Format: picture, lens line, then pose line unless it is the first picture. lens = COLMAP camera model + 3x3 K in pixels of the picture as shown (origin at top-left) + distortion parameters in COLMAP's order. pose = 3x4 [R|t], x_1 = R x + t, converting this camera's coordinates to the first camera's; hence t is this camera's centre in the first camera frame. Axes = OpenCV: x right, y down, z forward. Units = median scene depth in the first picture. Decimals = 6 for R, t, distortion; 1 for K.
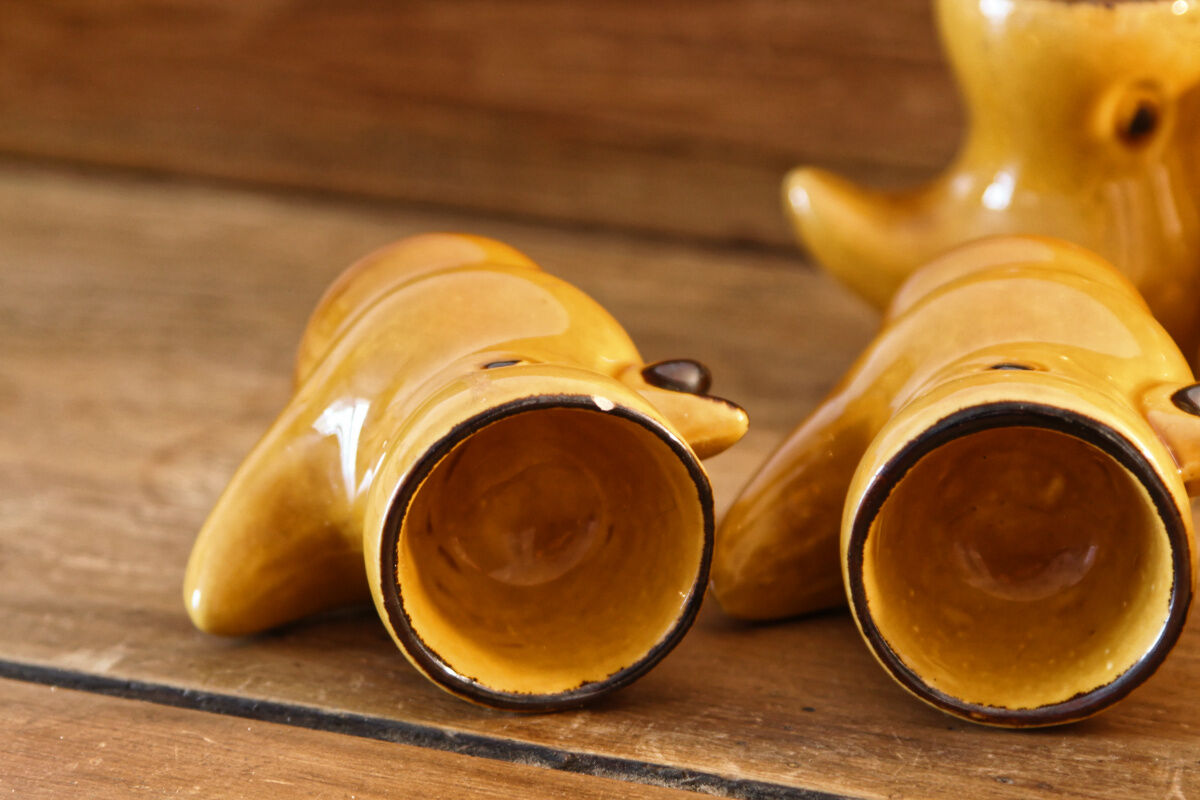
lens RADIAL K [[4178.7, 0, 600.0], [0, 4178.7, 400.0], [0, 0, 1]] dist [0.035544, 0.528465]
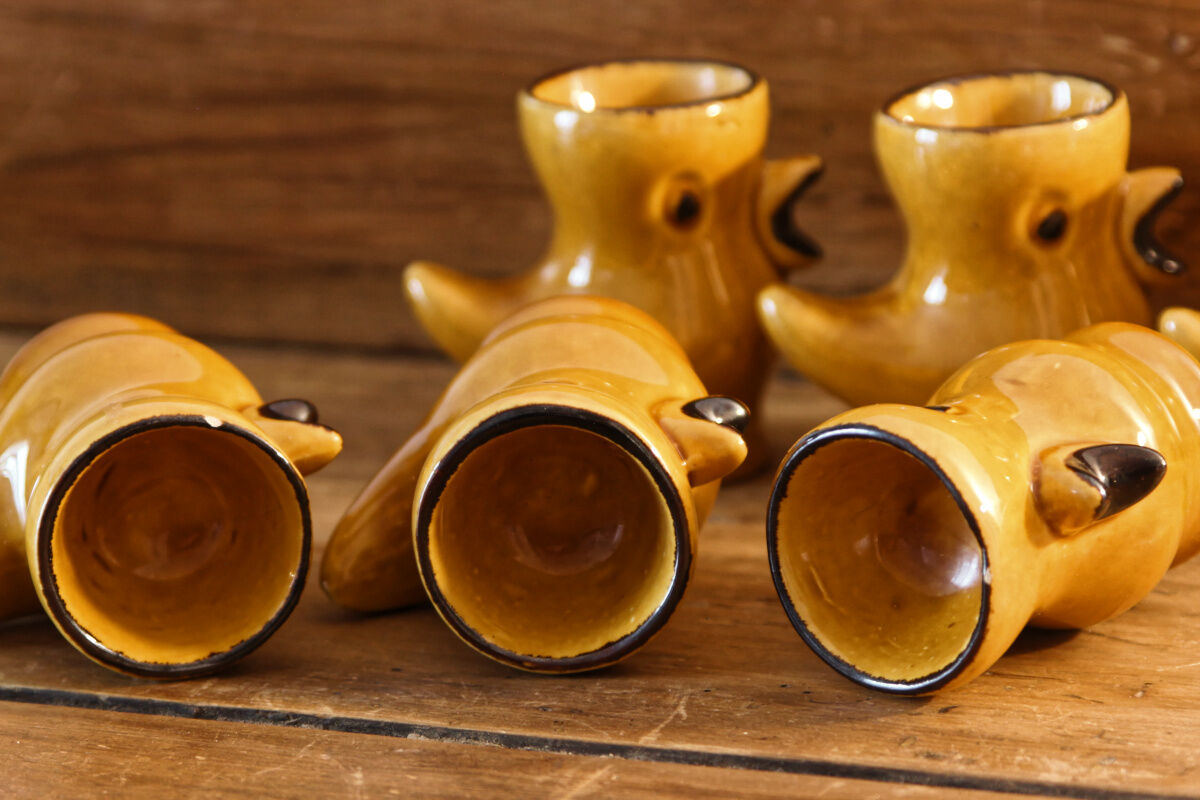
lens RADIAL K [[4178.7, 0, 600.0], [0, 4178.7, 400.0], [0, 0, 1]] dist [0.035544, 0.528465]
pose [[0.998892, -0.039870, 0.024989, 0.082882], [0.041510, 0.996755, -0.068965, 0.082916], [-0.022158, 0.069926, 0.997306, -0.239117]]
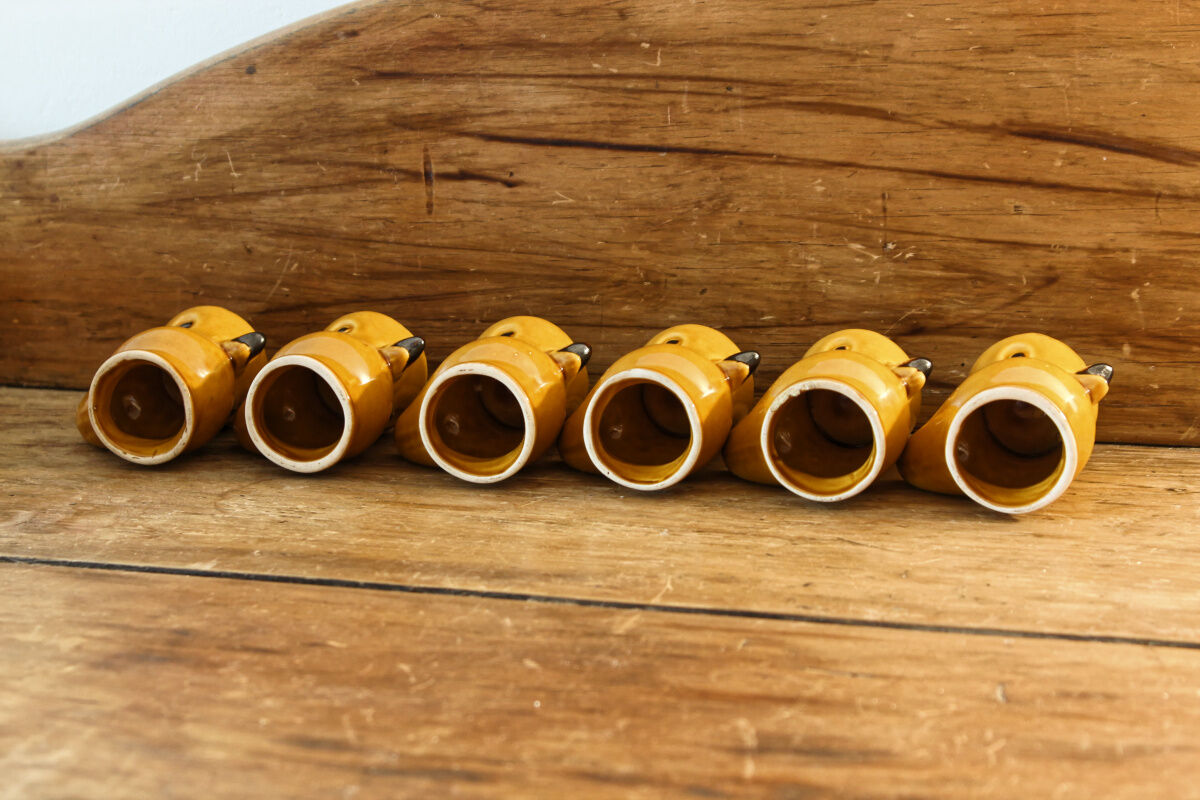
lens RADIAL K [[2221.5, 0, 600.0], [0, 2221.5, 400.0], [0, 0, 1]] dist [-0.001971, 0.025485]
pose [[0.994089, -0.040620, 0.100684, -0.023972], [0.050024, 0.994436, -0.092709, 0.099329], [-0.096358, 0.097198, 0.990590, -0.255356]]
